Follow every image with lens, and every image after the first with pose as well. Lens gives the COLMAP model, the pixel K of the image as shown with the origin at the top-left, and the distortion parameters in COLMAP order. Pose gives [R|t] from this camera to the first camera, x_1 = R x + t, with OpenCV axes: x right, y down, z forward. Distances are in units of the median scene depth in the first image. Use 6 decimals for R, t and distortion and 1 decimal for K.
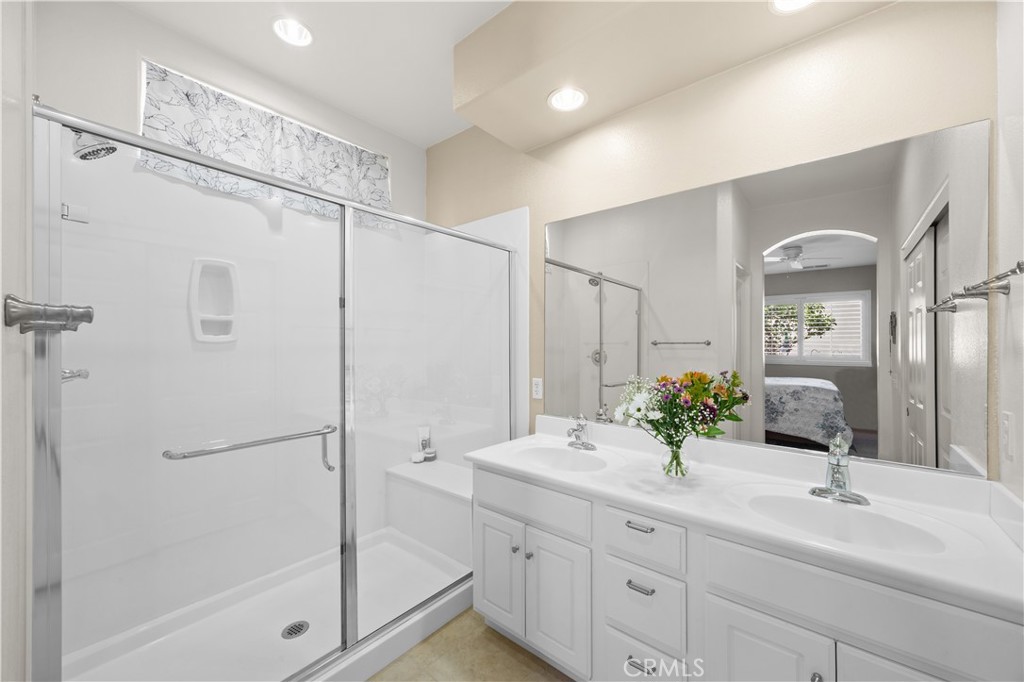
lens RADIAL K [[395.2, 0, 511.2], [0, 395.2, 342.5], [0, 0, 1]] dist [-0.001309, -0.000349]
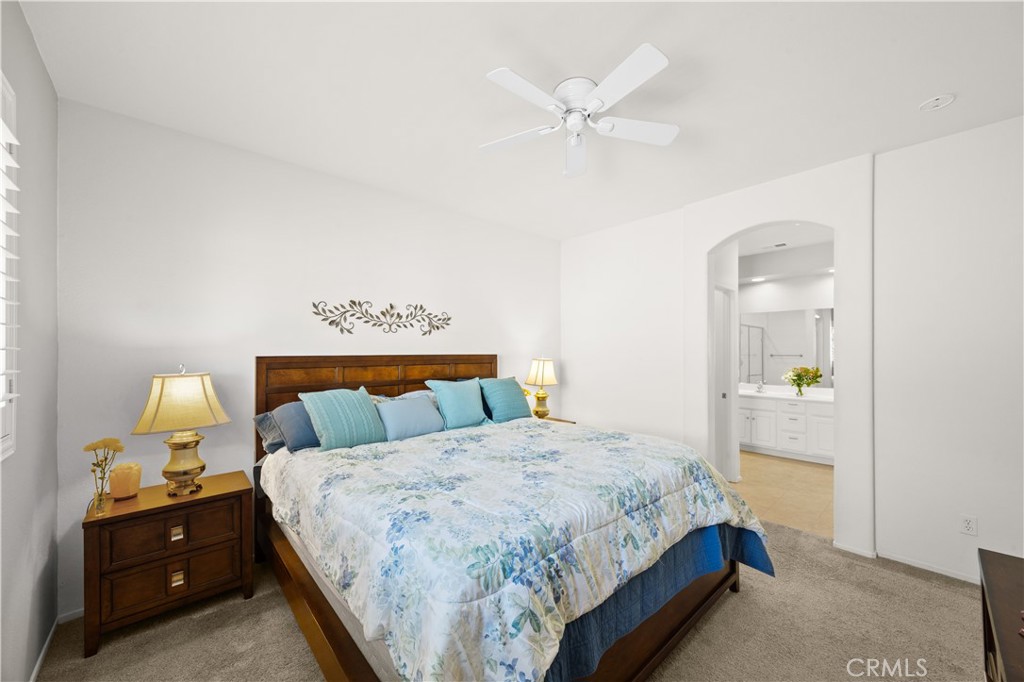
lens RADIAL K [[395.2, 0, 512.9], [0, 395.2, 345.1], [0, 0, 1]] dist [-0.001309, -0.000349]
pose [[0.991763, -0.002165, -0.128066, -1.405380], [0.001498, 0.999985, -0.005306, -0.086157], [0.128076, 0.005070, 0.991751, -2.378918]]
